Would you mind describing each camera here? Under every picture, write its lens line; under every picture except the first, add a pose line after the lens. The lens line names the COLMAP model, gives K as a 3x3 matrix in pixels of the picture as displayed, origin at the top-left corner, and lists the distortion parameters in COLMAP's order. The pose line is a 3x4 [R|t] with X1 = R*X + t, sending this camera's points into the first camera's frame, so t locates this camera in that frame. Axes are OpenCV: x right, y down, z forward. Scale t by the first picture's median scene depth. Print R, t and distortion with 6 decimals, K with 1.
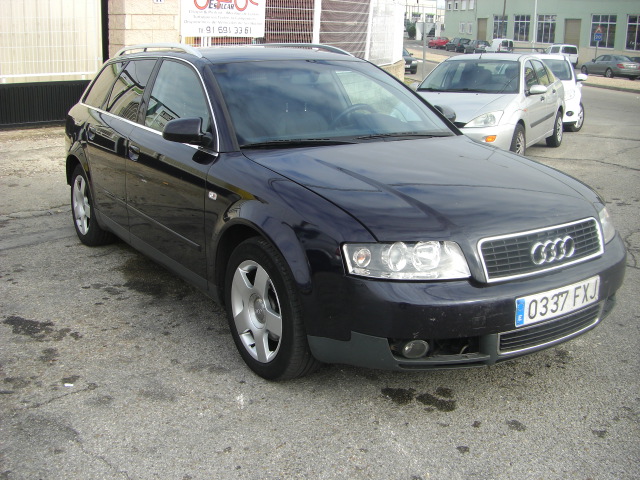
lens RADIAL K [[724.7, 0, 320.0], [0, 724.7, 240.0], [0, 0, 1]] dist [-0.186973, 0.166333]
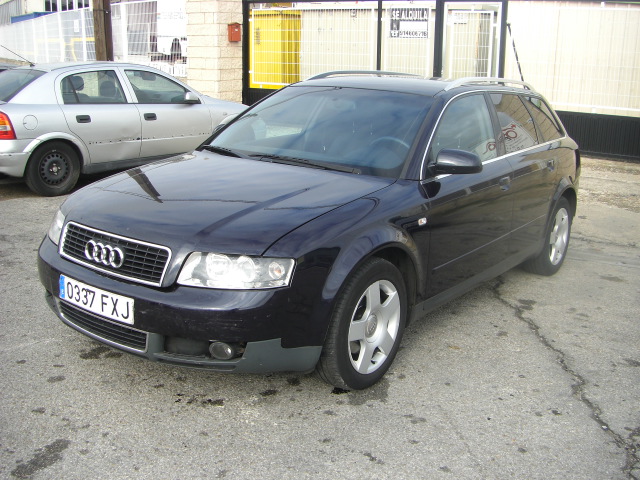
lens RADIAL K [[724.7, 0, 320.0], [0, 724.7, 240.0], [0, 0, 1]] dist [-0.186973, 0.166333]
pose [[0.332828, 0.232154, -0.913964, 1.399775], [-0.279341, 0.949992, 0.139581, -0.245313], [0.900663, 0.208851, 0.381035, 0.853908]]
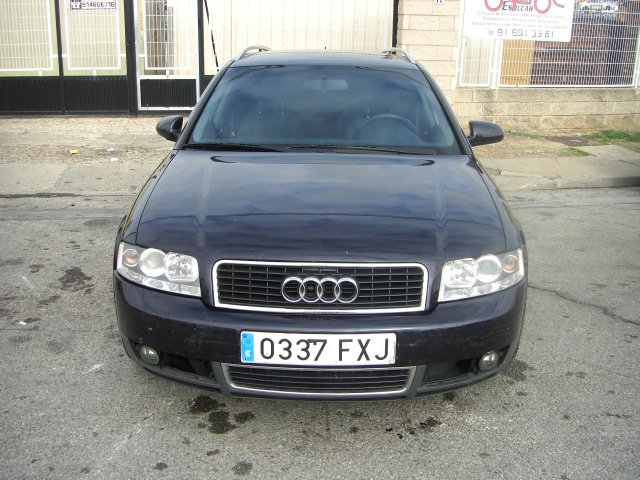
lens RADIAL K [[724.7, 0, 320.0], [0, 724.7, 240.0], [0, 0, 1]] dist [-0.186973, 0.166333]
pose [[0.823581, 0.155694, -0.545411, 0.775923], [-0.155028, 0.986763, 0.047587, -0.084915], [0.545601, 0.045363, 0.836817, 0.256984]]
